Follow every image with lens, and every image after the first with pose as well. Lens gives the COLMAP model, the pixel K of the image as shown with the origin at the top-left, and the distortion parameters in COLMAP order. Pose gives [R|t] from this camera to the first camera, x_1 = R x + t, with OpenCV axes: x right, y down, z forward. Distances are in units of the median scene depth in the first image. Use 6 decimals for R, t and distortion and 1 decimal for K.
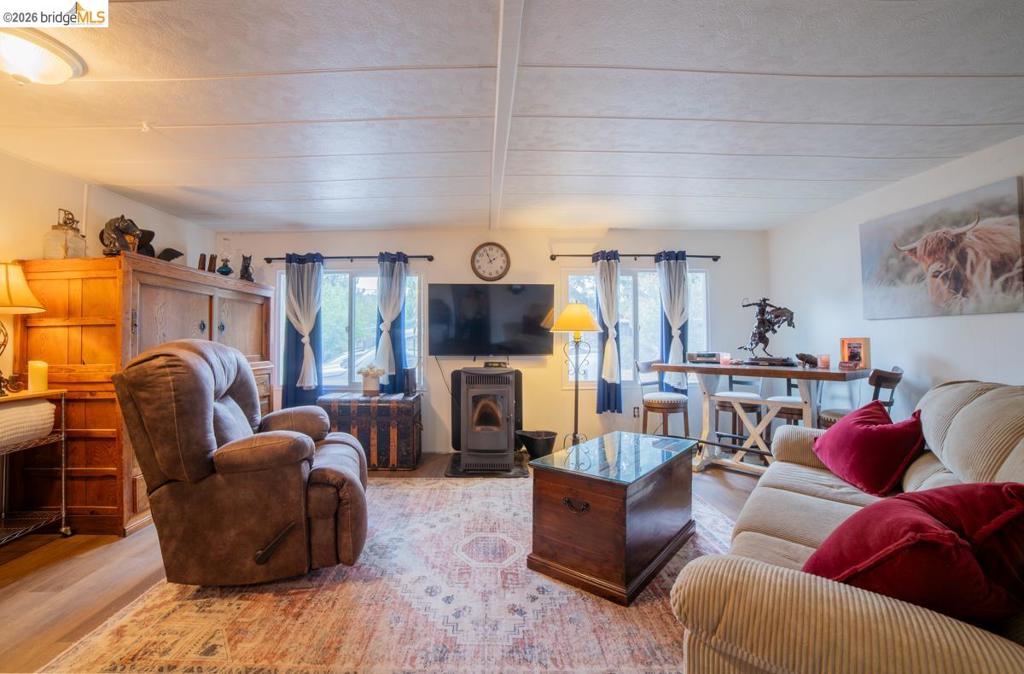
lens RADIAL K [[440.5, 0, 467.3], [0, 440.5, 316.4], [0, 0, 1]] dist [-0.095250, 0.029208]
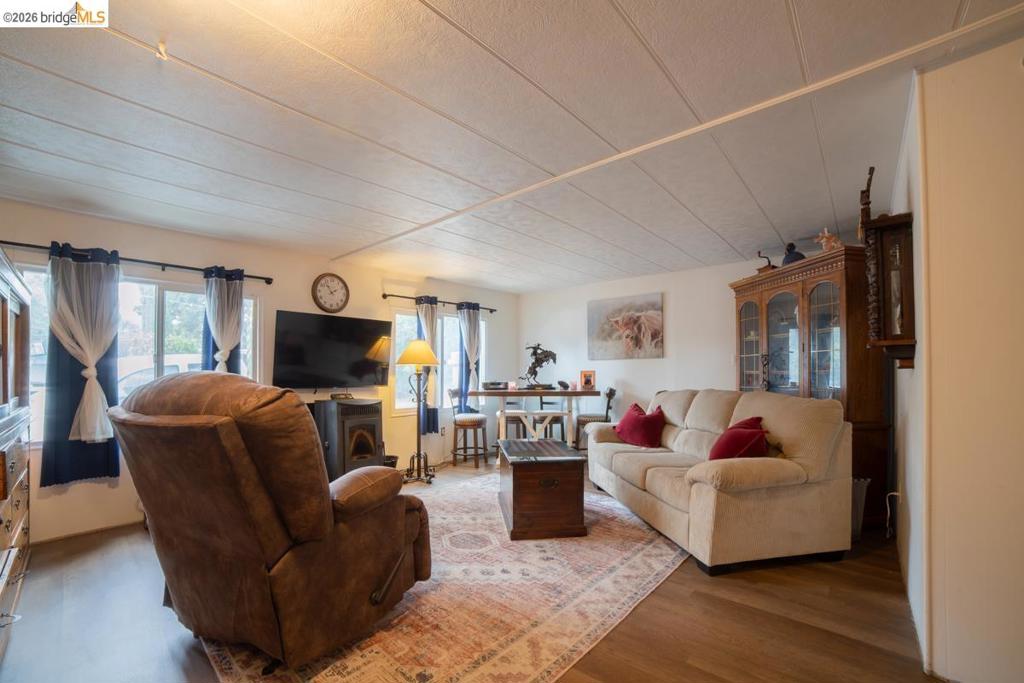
lens RADIAL K [[442.1, 0, 500.0], [0, 442.1, 364.3], [0, 0, 1]] dist [-0.098603, 0.038382]
pose [[0.662513, 0.010097, 0.748983, -0.537221], [-0.034496, 0.999259, 0.017043, 0.006963], [-0.748256, -0.037128, 0.662370, 0.083268]]
